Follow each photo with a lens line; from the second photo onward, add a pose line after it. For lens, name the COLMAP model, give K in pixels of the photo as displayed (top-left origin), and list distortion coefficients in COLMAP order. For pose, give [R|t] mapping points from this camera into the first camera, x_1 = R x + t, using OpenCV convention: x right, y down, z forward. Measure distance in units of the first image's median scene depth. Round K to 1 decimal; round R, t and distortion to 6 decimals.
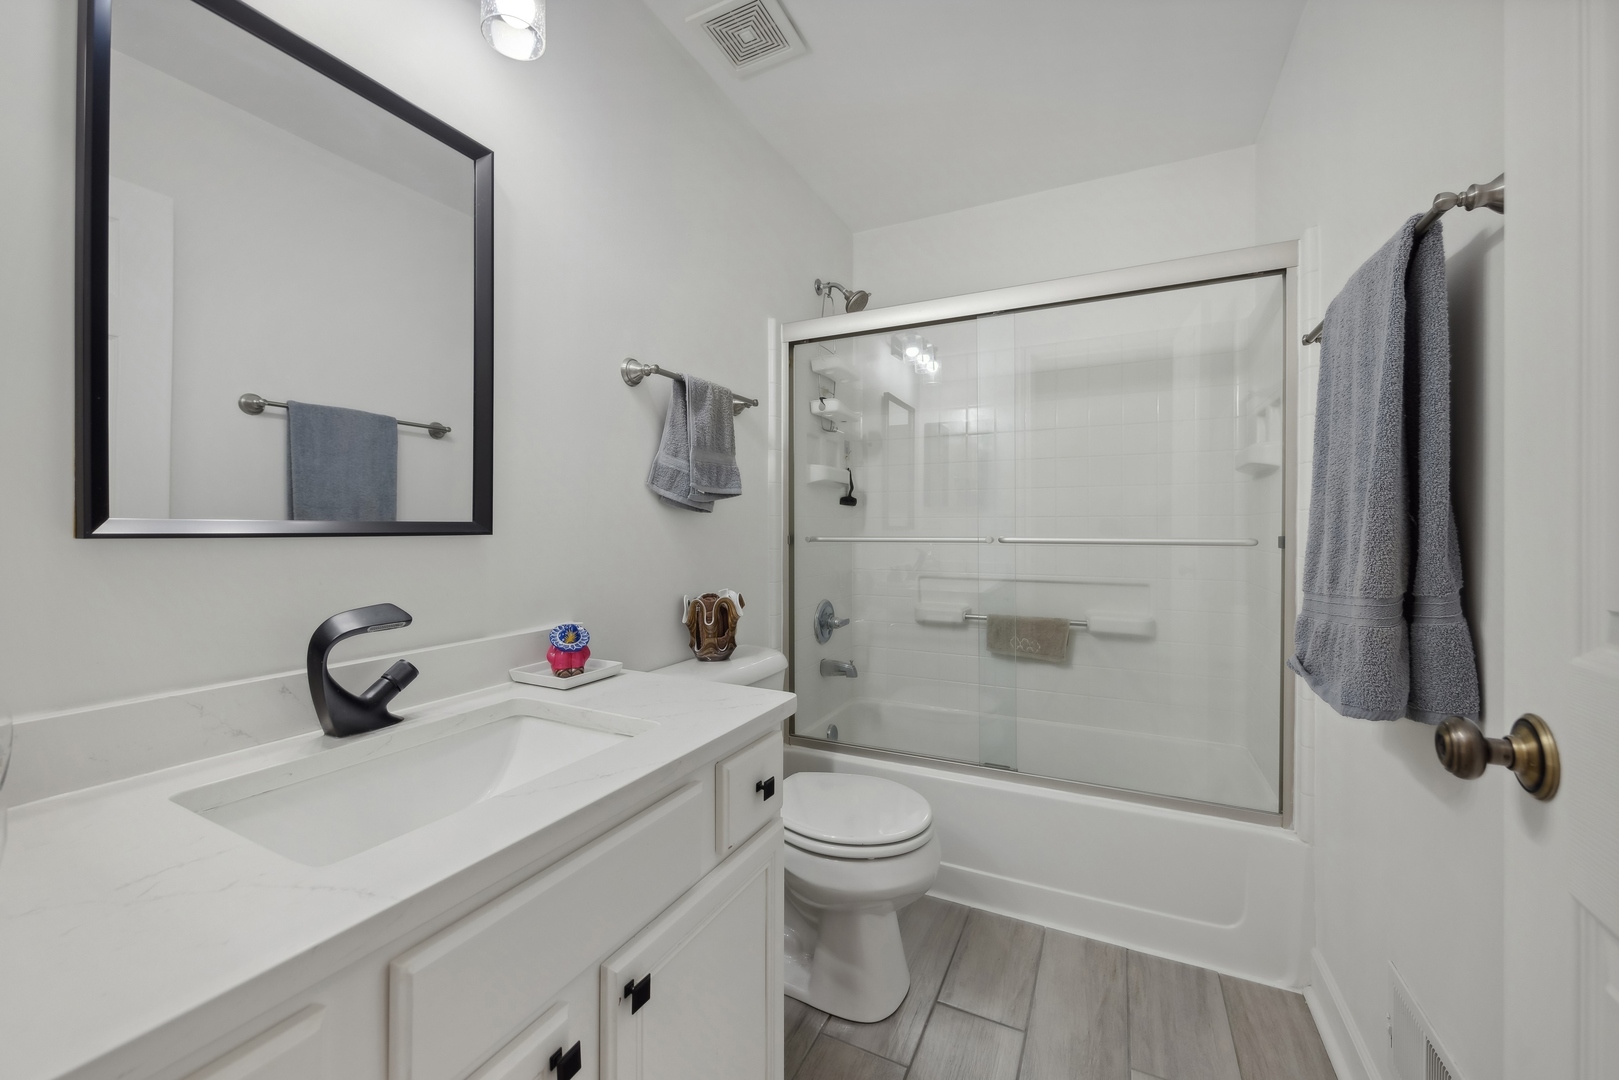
lens RADIAL K [[636.3, 0, 814.7], [0, 636.3, 525.2], [0, 0, 1]] dist [-0.002367, -0.000319]
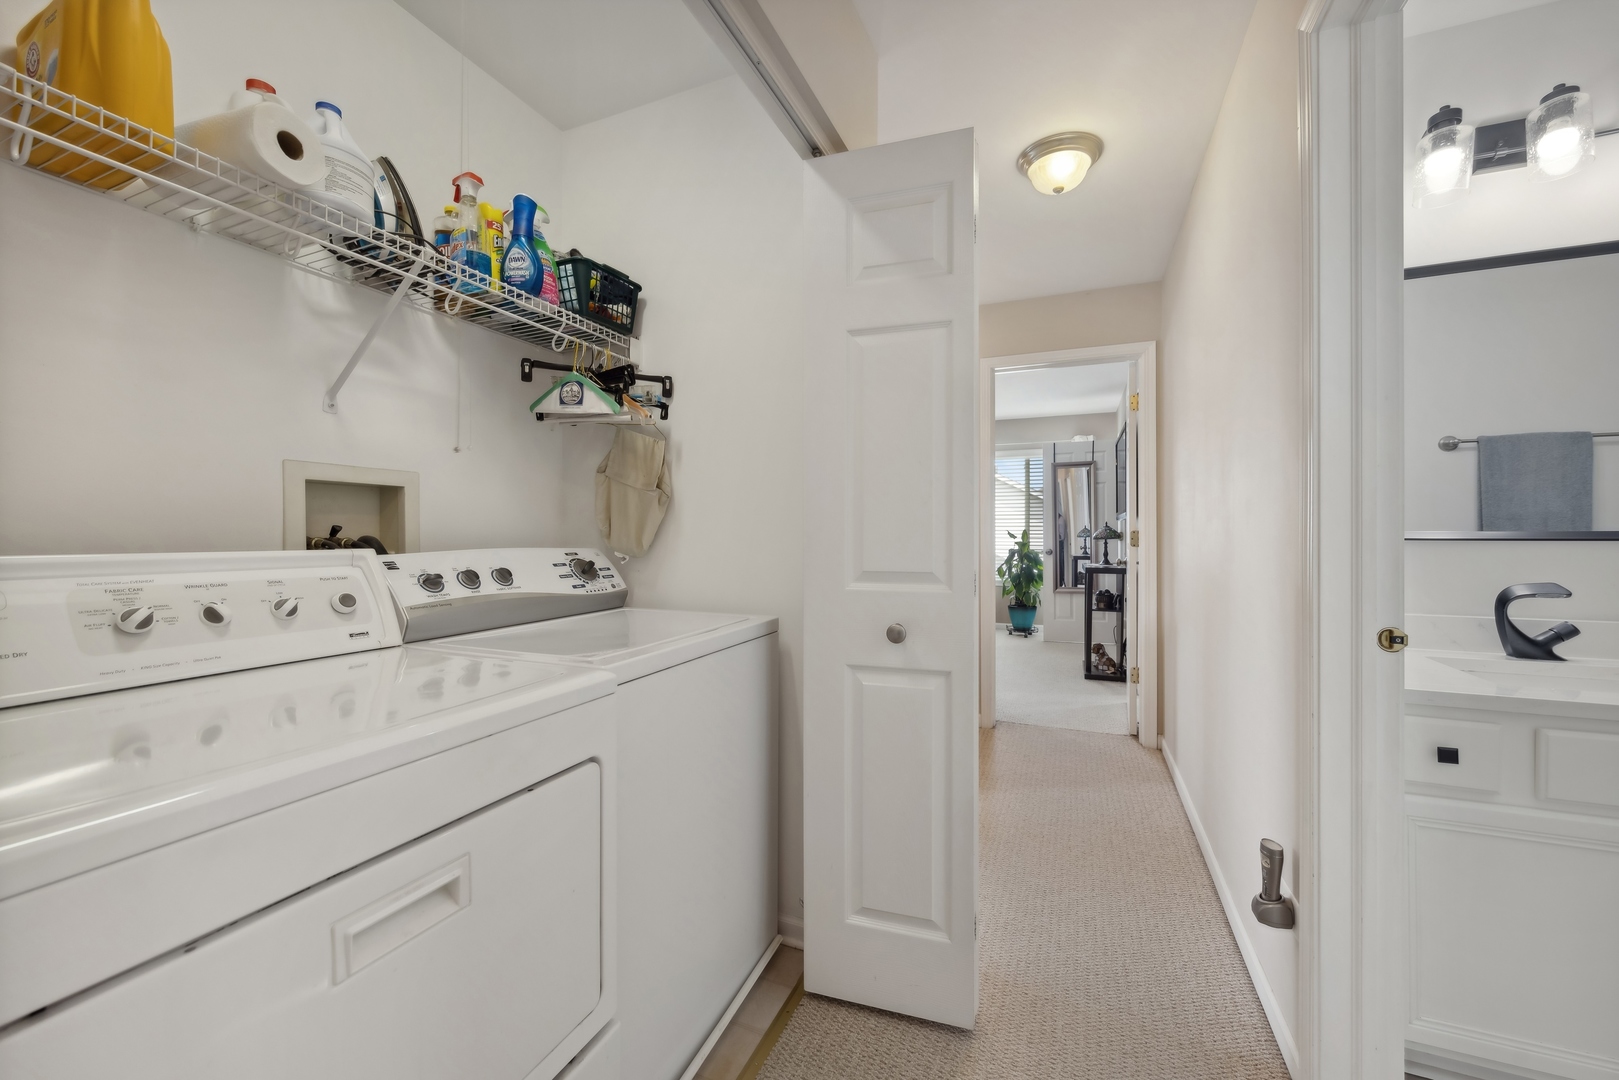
lens RADIAL K [[636.3, 0, 822.7], [0, 636.3, 530.9], [0, 0, 1]] dist [-0.002367, -0.000319]
pose [[0.079785, -0.006412, -0.996791, 0.705438], [0.000561, 0.999979, -0.006388, 0.002512], [0.996812, -0.000050, 0.079787, -0.873955]]
